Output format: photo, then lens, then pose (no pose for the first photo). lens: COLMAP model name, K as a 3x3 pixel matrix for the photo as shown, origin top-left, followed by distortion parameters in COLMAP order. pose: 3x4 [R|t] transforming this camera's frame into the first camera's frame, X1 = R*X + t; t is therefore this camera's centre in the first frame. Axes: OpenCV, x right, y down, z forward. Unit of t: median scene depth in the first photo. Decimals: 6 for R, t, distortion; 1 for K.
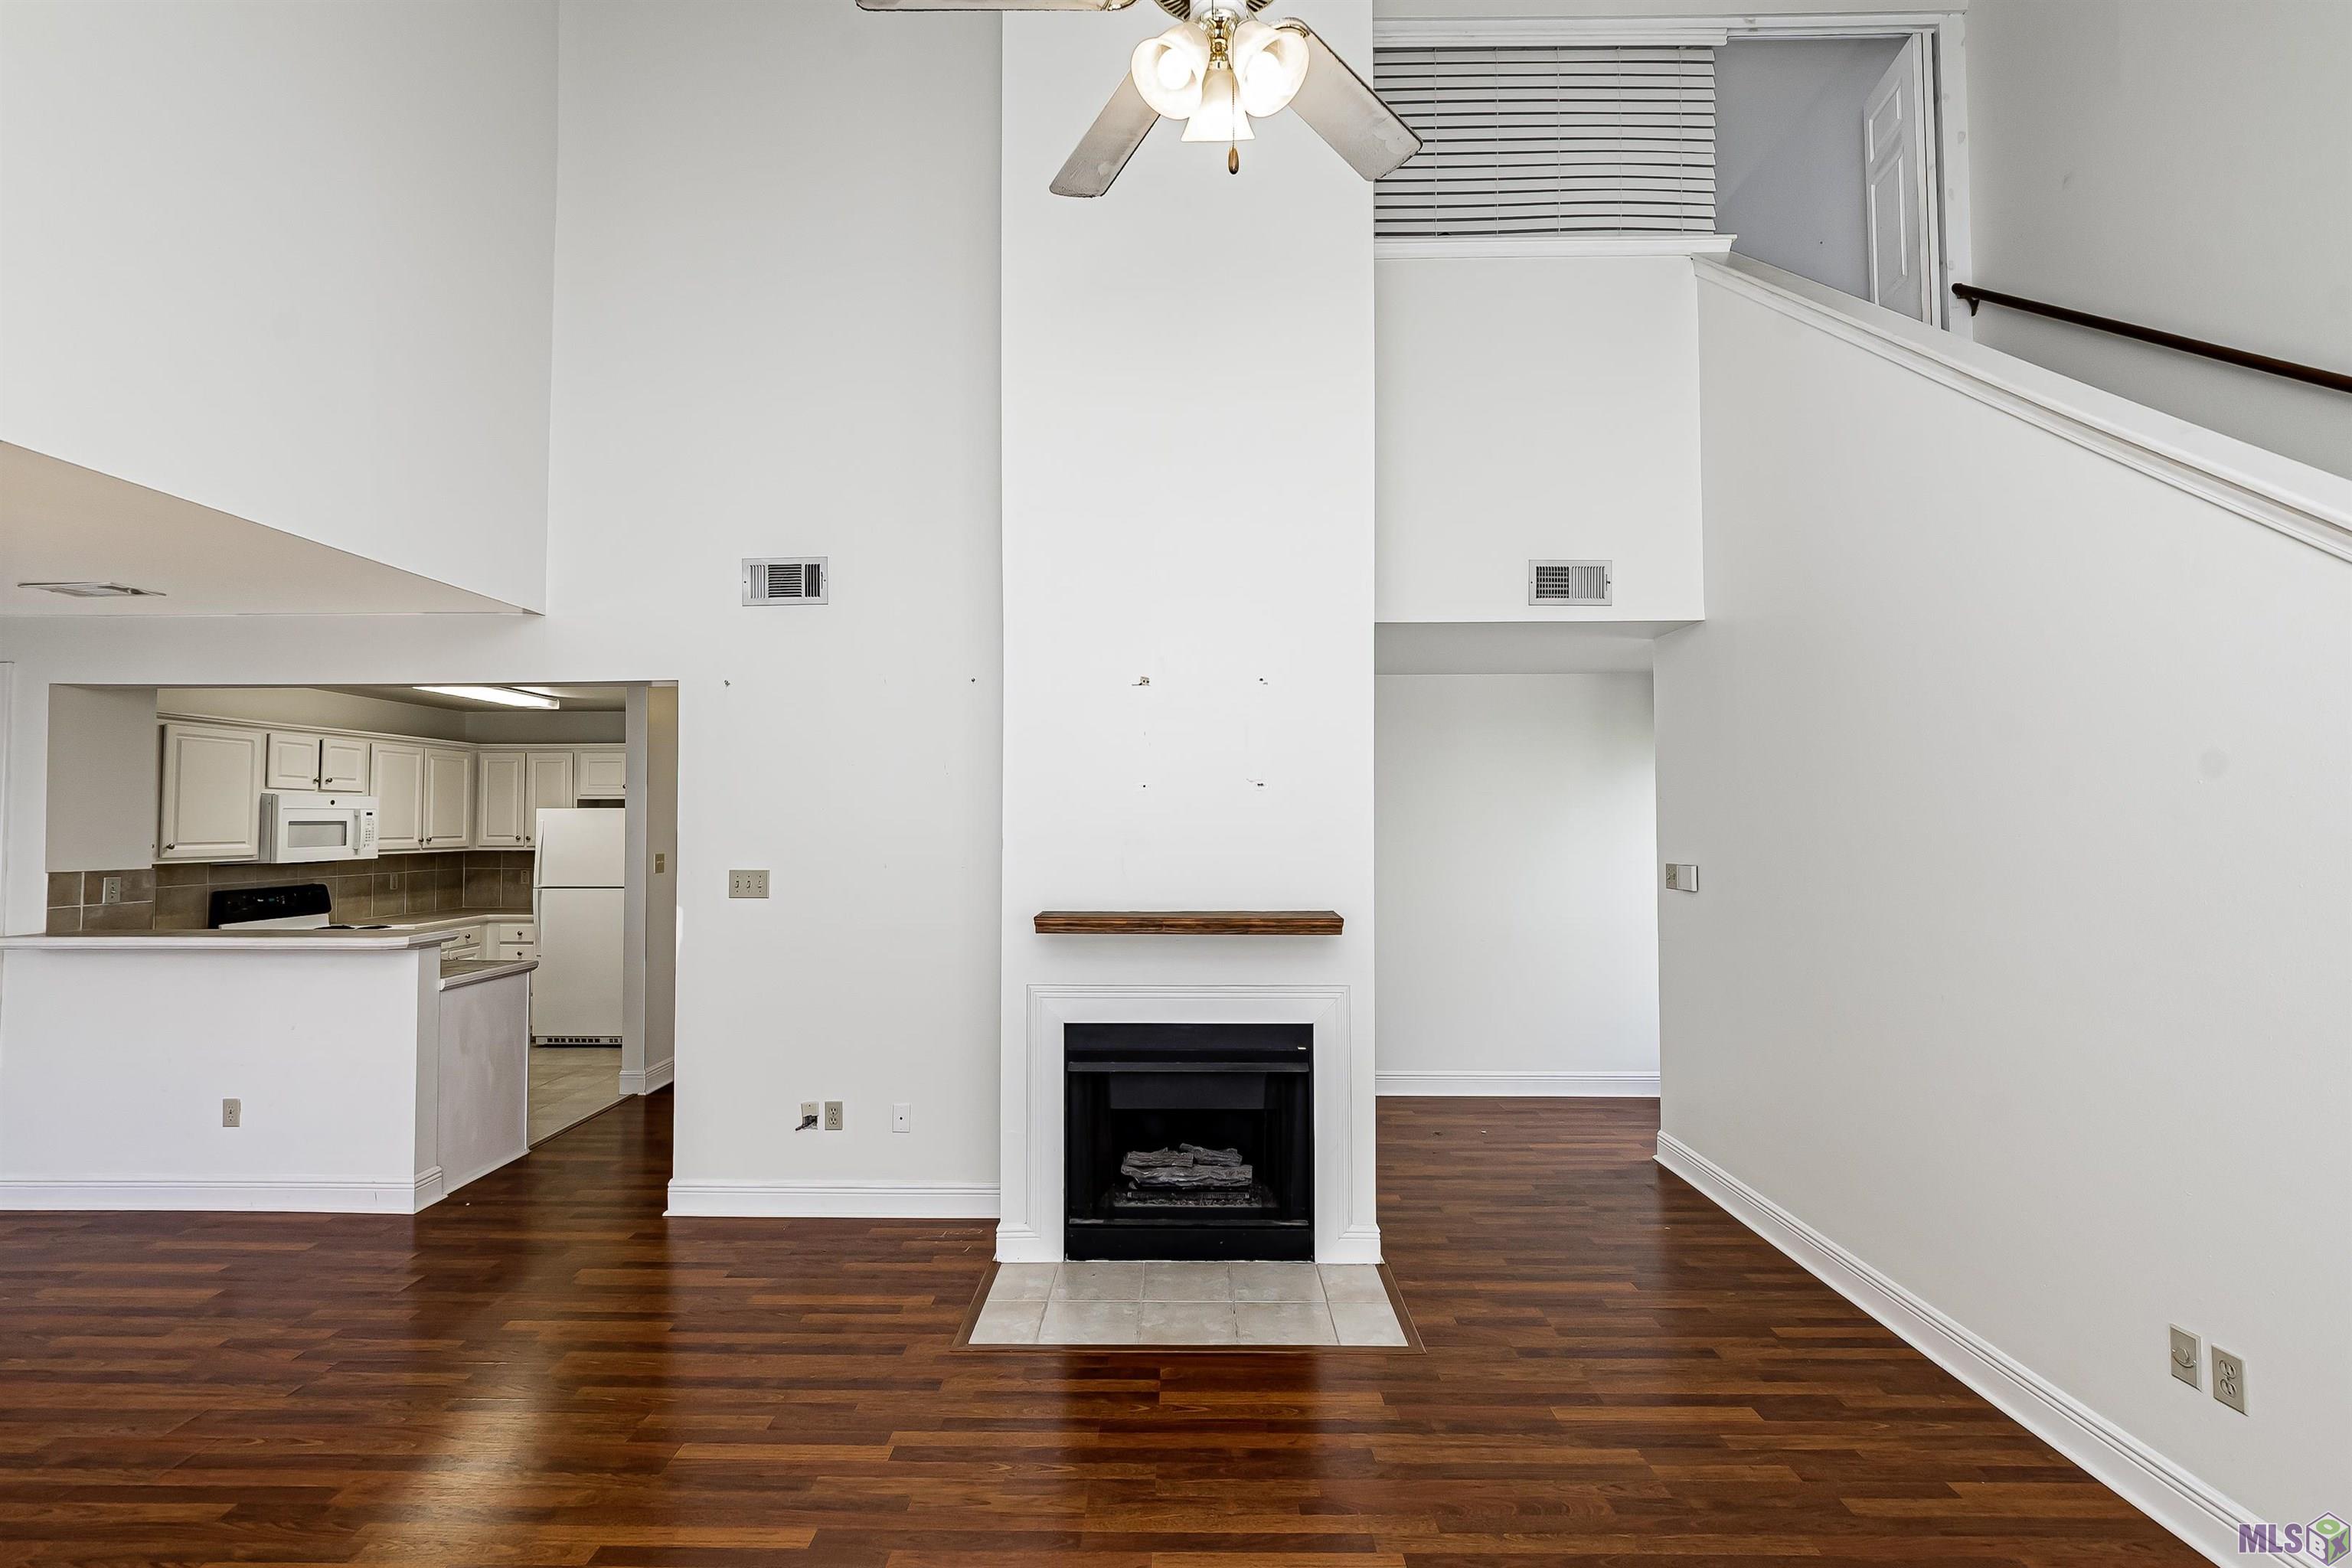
lens RADIAL K [[1049.8, 0, 1176.0], [0, 1049.8, 784.0], [0, 0, 1]] dist [-0.002645, -0.000109]
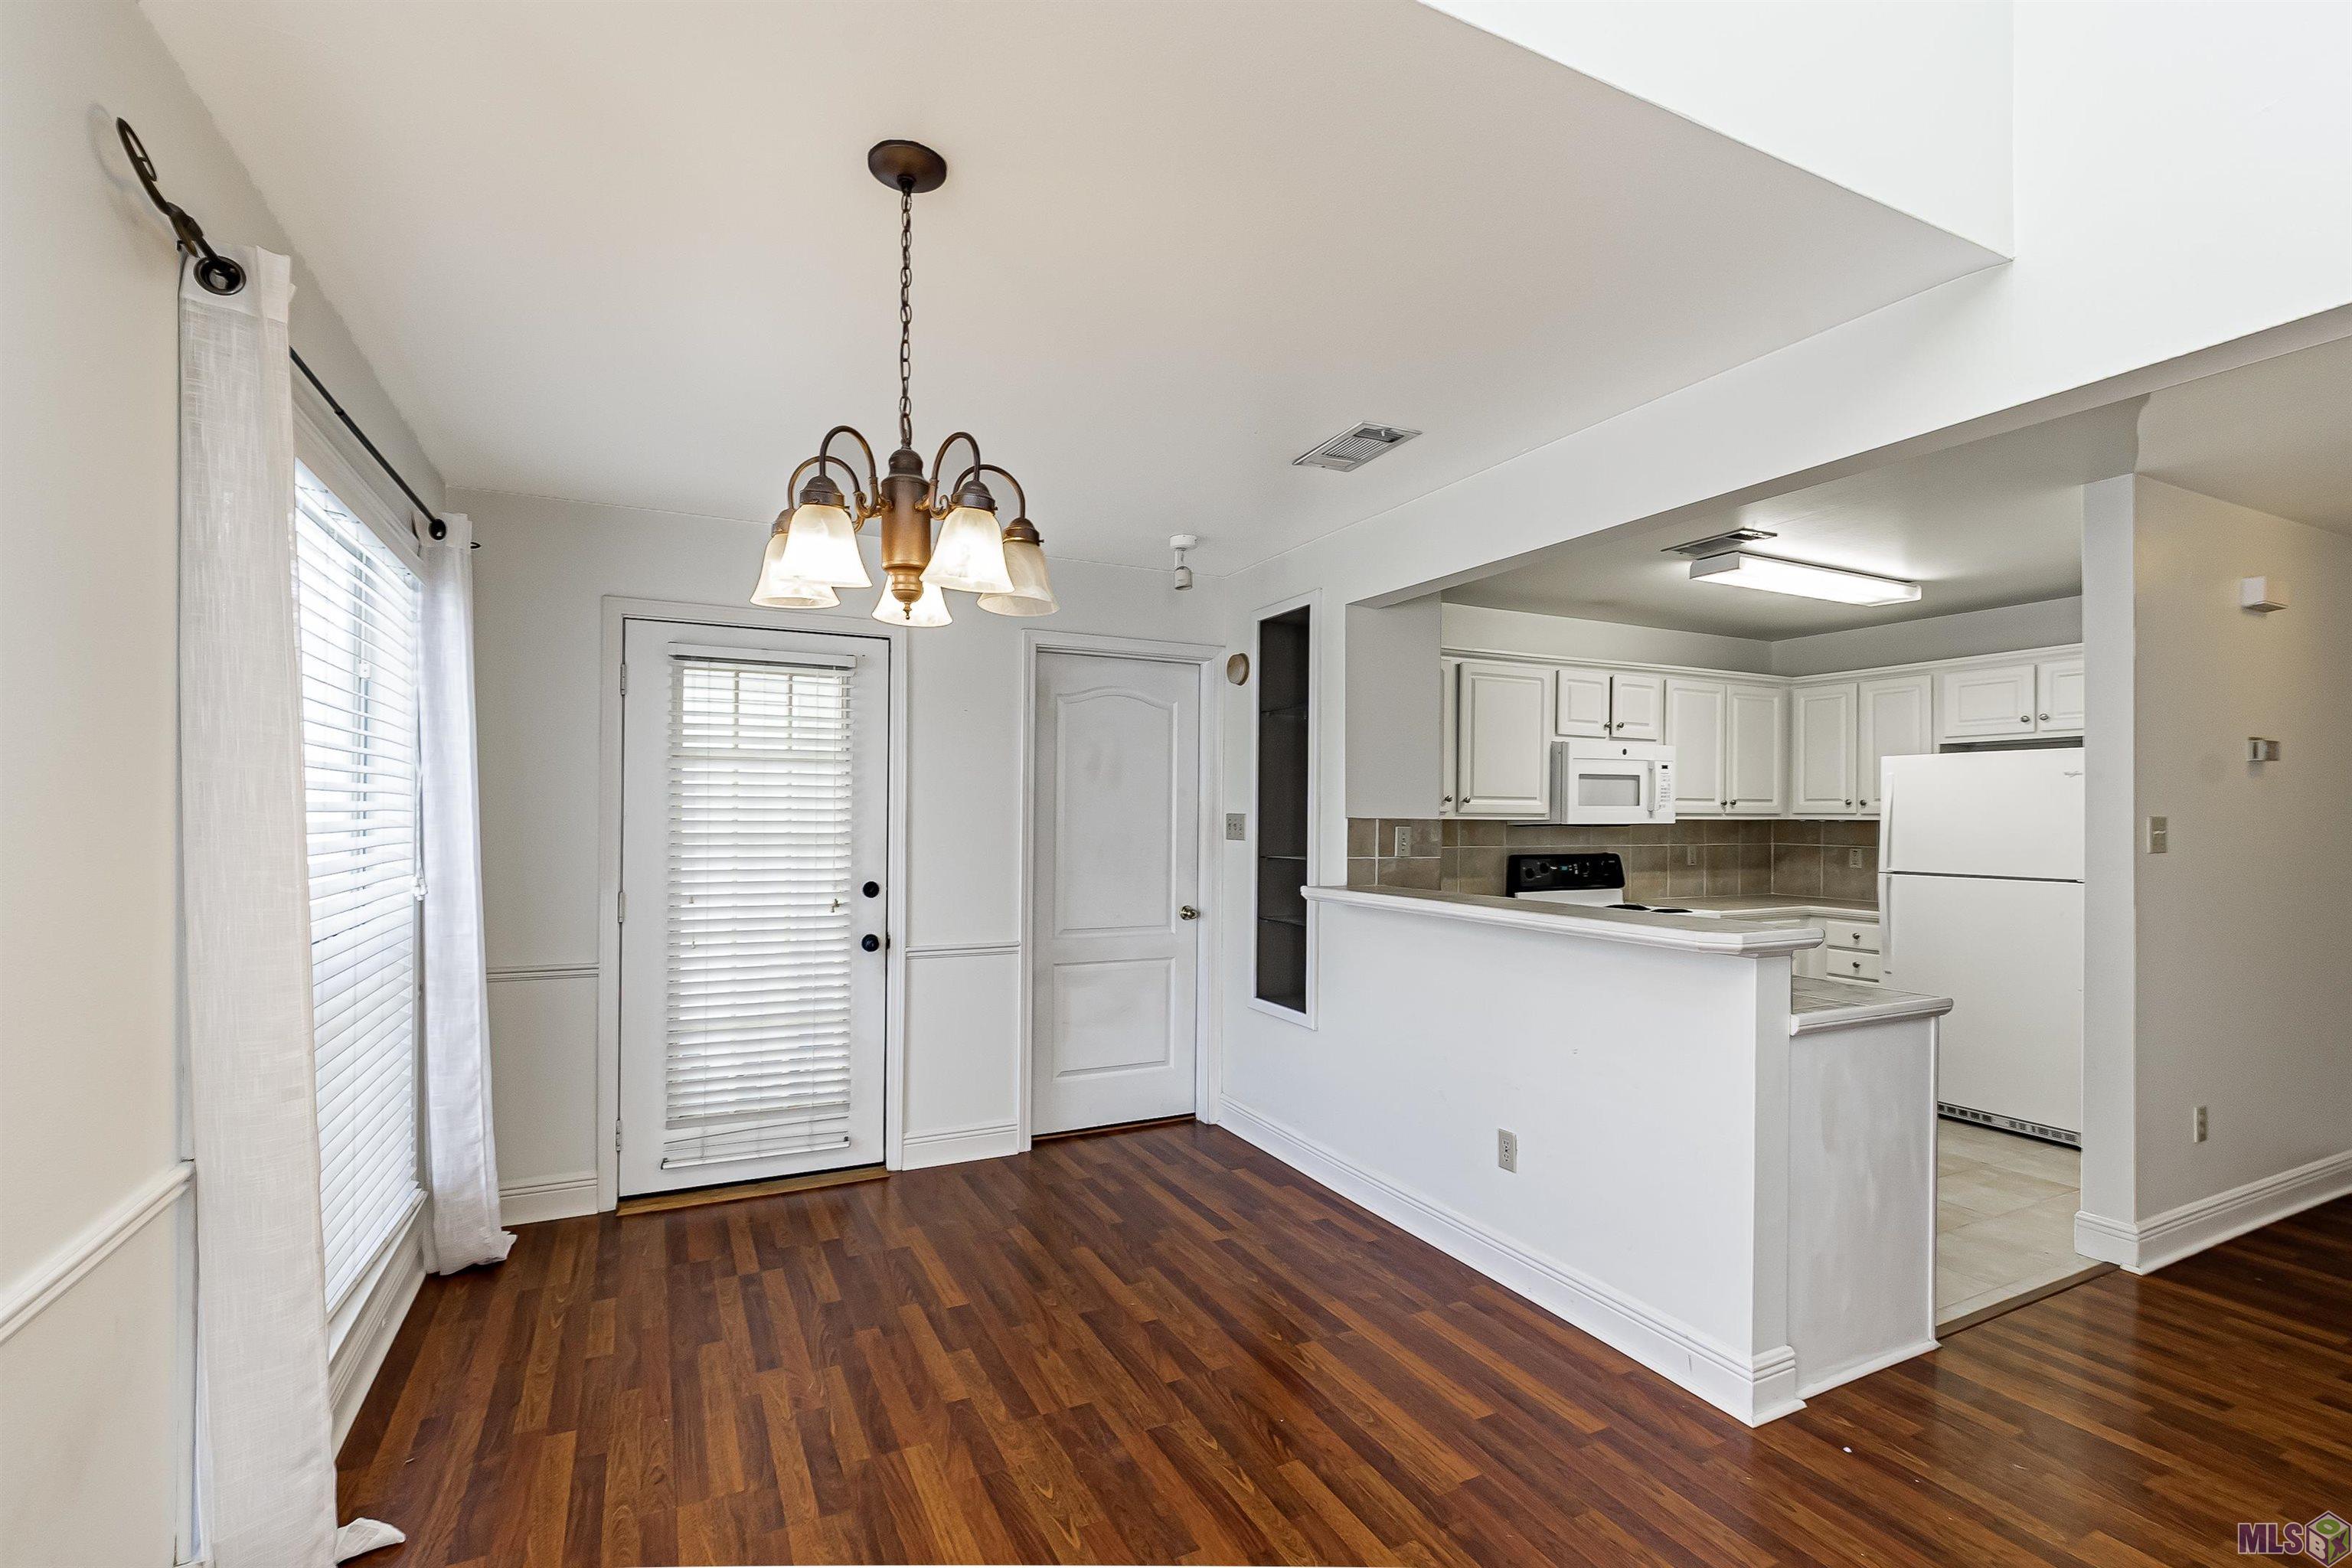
lens RADIAL K [[1036.4, 0, 1150.6], [0, 1036.4, 826.7], [0, 0, 1]] dist [-0.002996, -0.000907]
pose [[0.445406, 0.013878, -0.895221, -0.259132], [0.026765, 0.999227, 0.028806, 0.043708], [0.894928, -0.036791, 0.444690, 0.324845]]
